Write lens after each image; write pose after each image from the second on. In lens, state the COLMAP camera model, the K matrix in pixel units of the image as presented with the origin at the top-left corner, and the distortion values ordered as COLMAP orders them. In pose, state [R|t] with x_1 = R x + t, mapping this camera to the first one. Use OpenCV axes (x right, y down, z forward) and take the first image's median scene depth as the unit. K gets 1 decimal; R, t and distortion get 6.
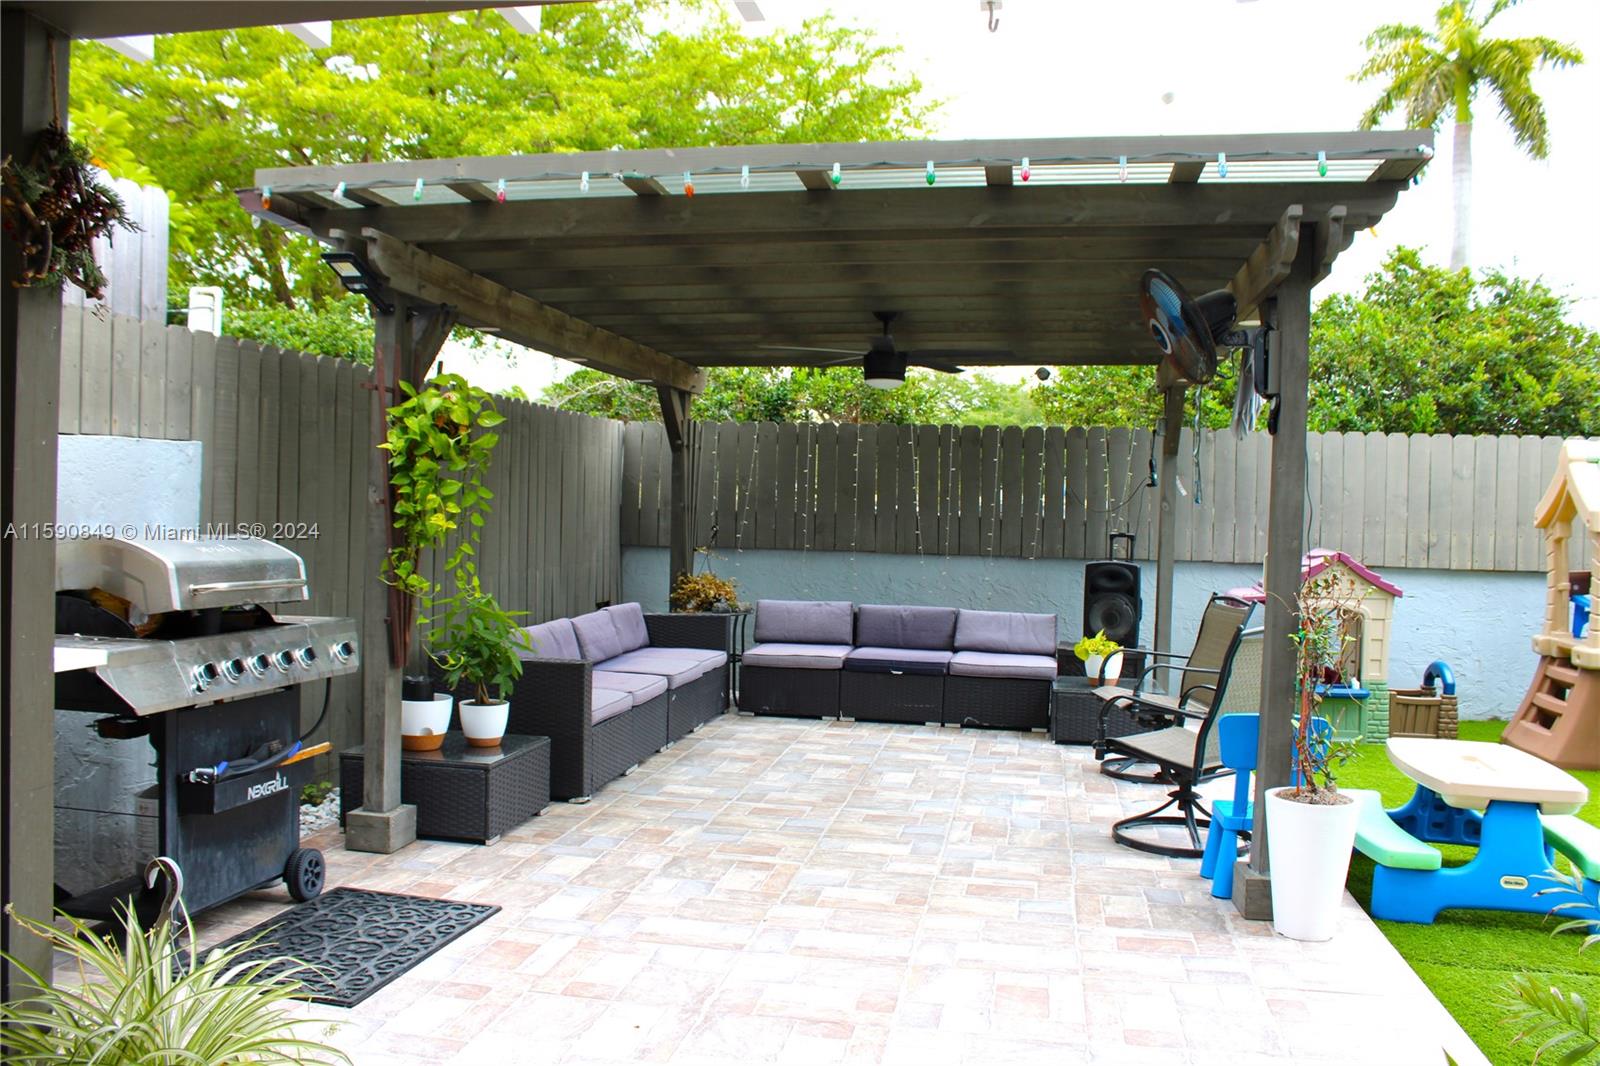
lens RADIAL K [[1322.7, 0, 790.3], [0, 1322.7, 535.9], [0, 0, 1]] dist [-0.152495, 0.116971]
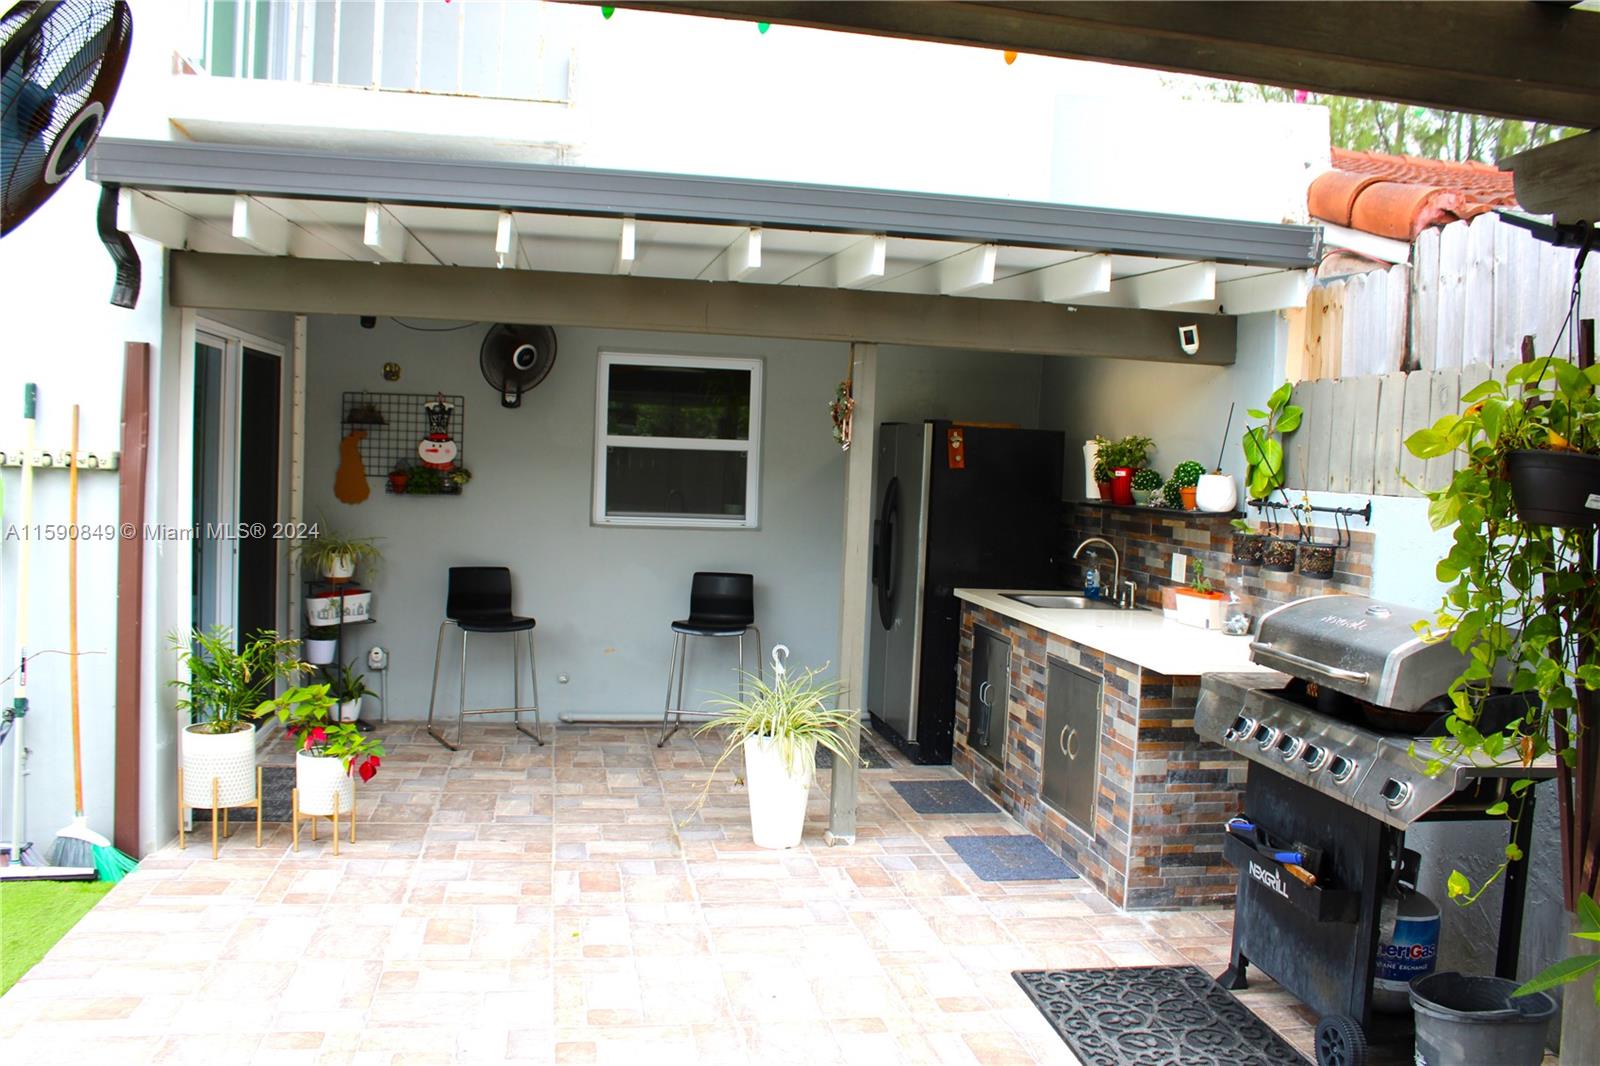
lens RADIAL K [[1322.7, 0, 799.2], [0, 1322.7, 531.7], [0, 0, 1]] dist [-0.152495, 0.116971]
pose [[-0.930458, -0.043587, -0.363797, 0.241822], [-0.070978, 0.995533, 0.062259, -0.080586], [0.359458, 0.083751, -0.929395, 1.675722]]
